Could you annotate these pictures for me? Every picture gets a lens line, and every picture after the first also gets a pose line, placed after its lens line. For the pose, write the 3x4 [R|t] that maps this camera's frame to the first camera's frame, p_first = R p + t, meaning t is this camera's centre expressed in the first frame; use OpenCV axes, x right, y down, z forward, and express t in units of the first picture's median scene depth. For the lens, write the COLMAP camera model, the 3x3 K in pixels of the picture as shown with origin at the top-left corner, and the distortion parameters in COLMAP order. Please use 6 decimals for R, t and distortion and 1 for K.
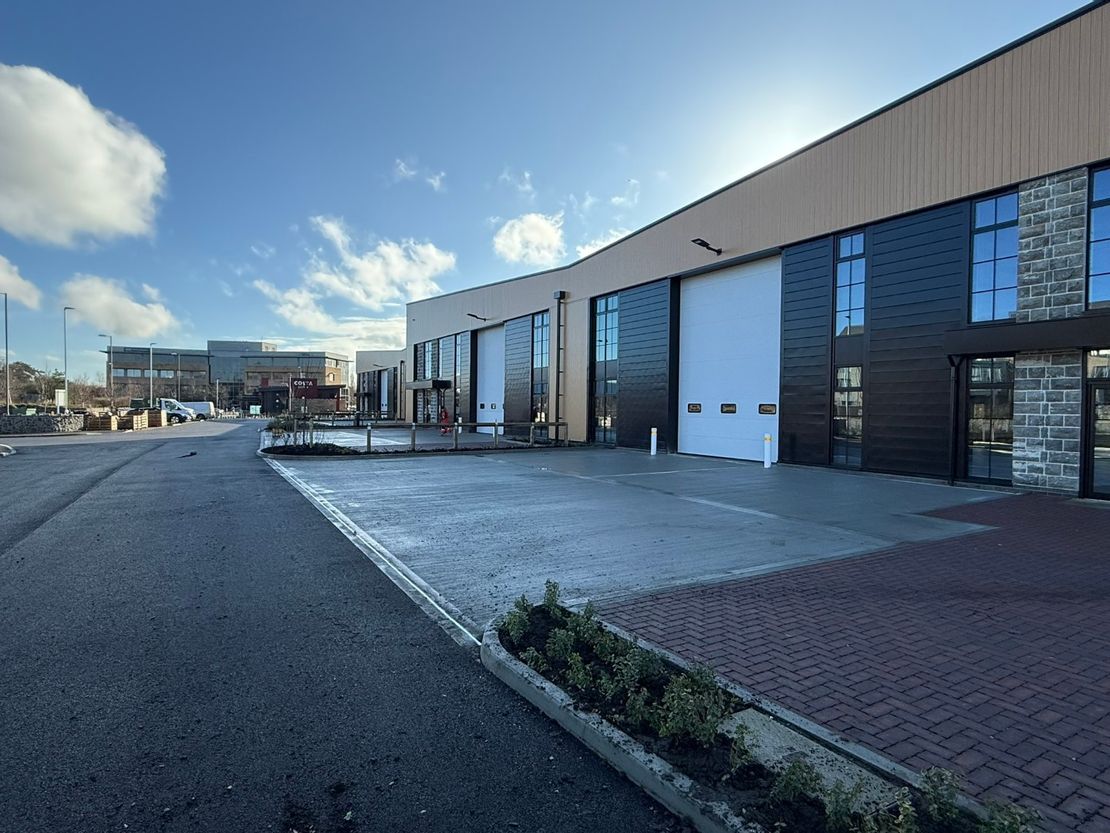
lens RADIAL K [[601.4, 0, 555.0], [0, 601.4, 416.5], [0, 0, 1]] dist [0.001516, 0.000683]
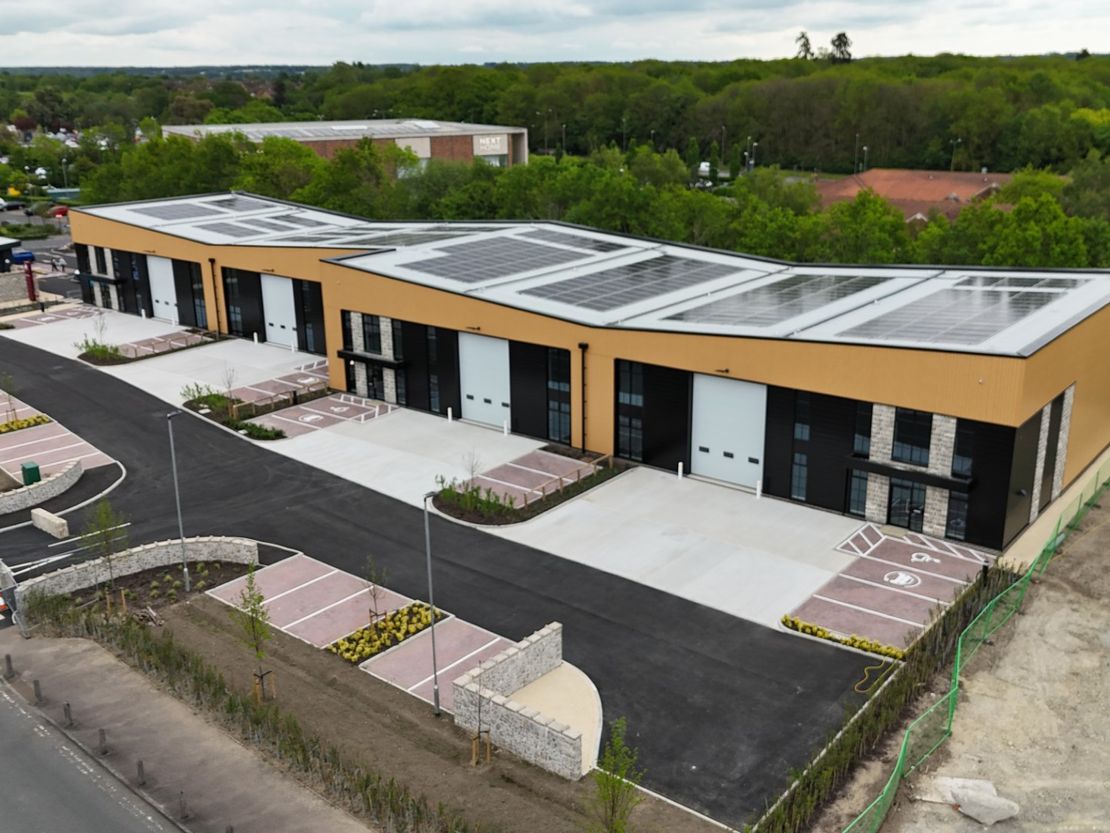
lens RADIAL K [[1093.0, 0, 547.5], [0, 1093.0, 414.3], [0, 0, 1]] dist [0.047281, -0.009526]
pose [[0.934287, -0.126477, 0.333334, -1.153631], [0.025821, 0.956510, 0.290556, -0.989794], [-0.355586, -0.262856, 0.896920, -1.494097]]
